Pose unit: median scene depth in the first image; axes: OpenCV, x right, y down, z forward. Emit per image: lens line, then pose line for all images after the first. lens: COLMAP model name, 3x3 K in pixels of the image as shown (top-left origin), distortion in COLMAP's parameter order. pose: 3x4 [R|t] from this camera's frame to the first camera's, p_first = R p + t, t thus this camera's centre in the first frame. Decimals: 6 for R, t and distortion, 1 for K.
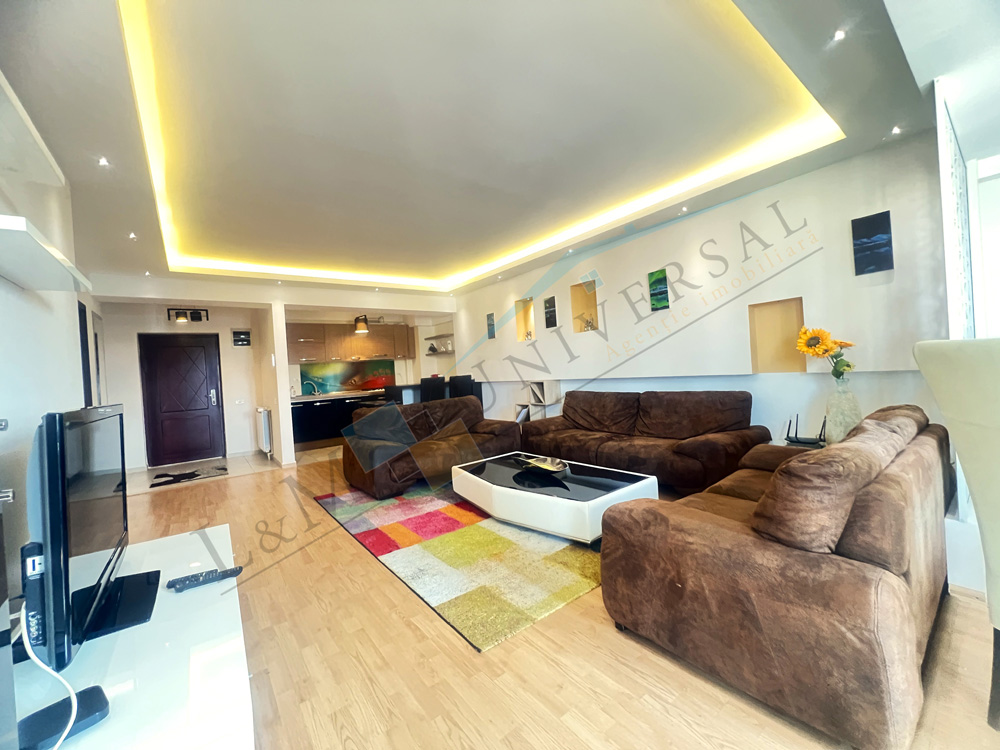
lens RADIAL K [[401.2, 0, 500.5], [0, 401.2, 371.7], [0, 0, 1]] dist [-0.001619, 0.000098]
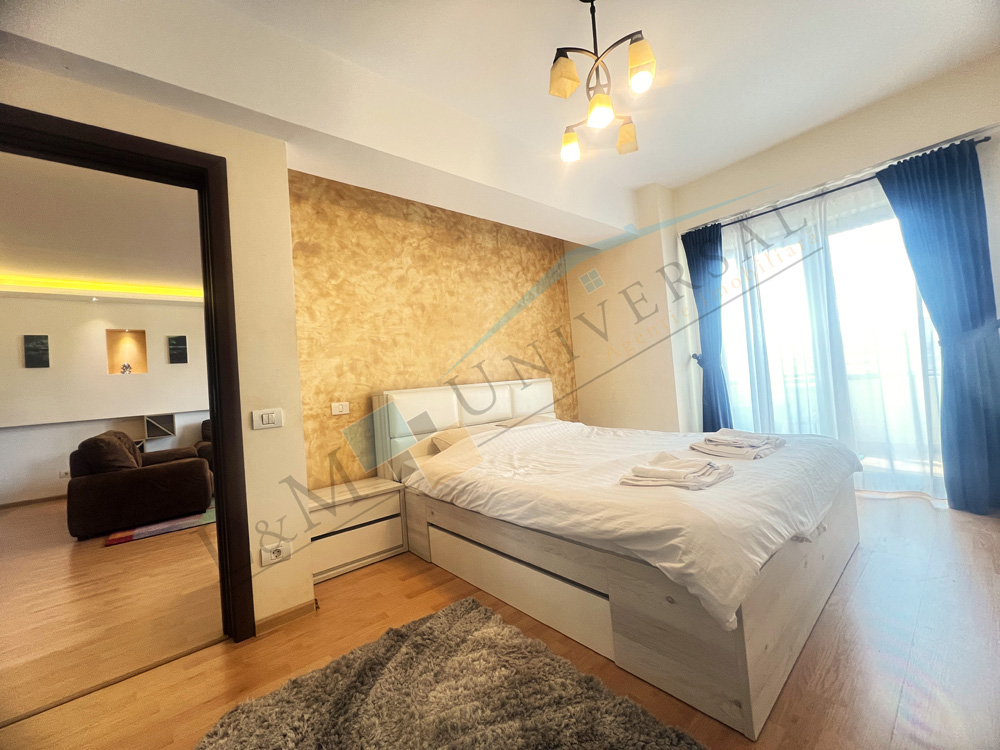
lens RADIAL K [[388.8, 0, 500.0], [0, 388.8, 375.0], [0, 0, 1]] dist [-0.010155, -0.000087]
pose [[-0.050640, 0.091937, 0.994476, -1.248604], [0.084589, 0.992571, -0.087453, 0.110879], [-0.995128, 0.079693, -0.058040, 0.251784]]
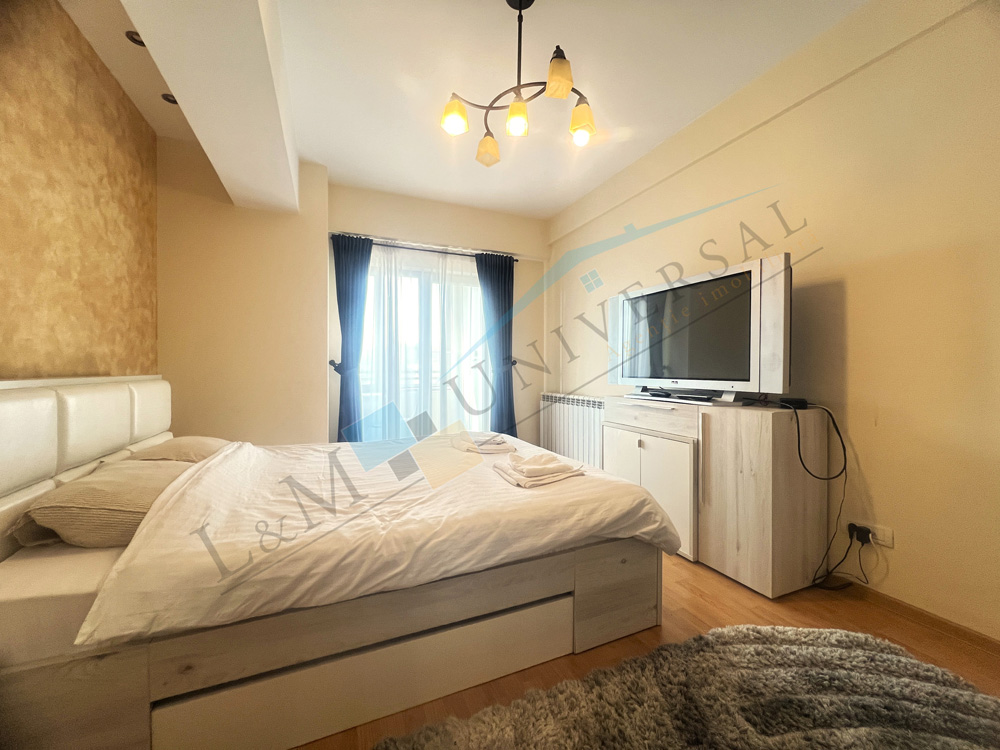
lens RADIAL K [[401.2, 0, 500.5], [0, 401.2, 371.7], [0, 0, 1]] dist [-0.001619, 0.000098]
pose [[-0.967531, 0.063423, 0.244665, -0.950534], [0.062131, 0.997983, -0.013005, 0.079660], [-0.244996, 0.002618, -0.969521, 0.518267]]
